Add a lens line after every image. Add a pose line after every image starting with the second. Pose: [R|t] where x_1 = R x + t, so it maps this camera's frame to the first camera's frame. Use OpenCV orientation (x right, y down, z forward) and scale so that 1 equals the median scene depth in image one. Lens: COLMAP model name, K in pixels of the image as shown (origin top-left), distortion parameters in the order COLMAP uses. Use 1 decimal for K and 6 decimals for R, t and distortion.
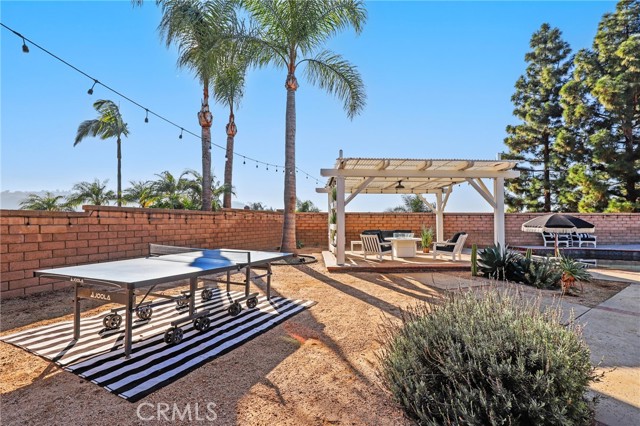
lens RADIAL K [[290.0, 0, 321.0], [0, 290.0, 215.5], [0, 0, 1]] dist [0.002651, -0.000359]
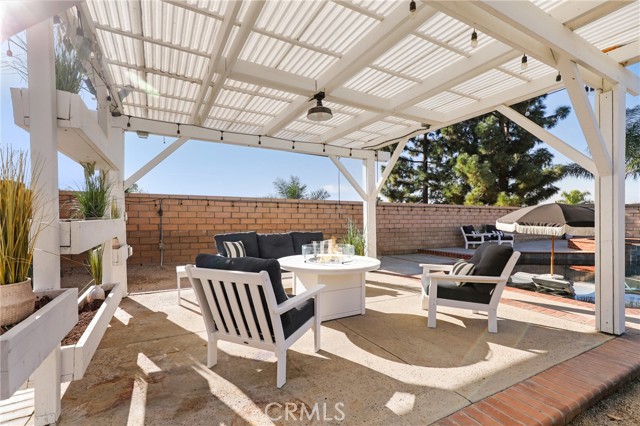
lens RADIAL K [[290.0, 0, 320.9], [0, 290.0, 214.7], [0, 0, 1]] dist [0.002651, -0.000359]
pose [[0.890259, 0.012213, 0.455291, 0.068670], [-0.020003, 0.999724, 0.012296, 0.013208], [-0.455016, -0.020053, 0.890258, 0.406877]]
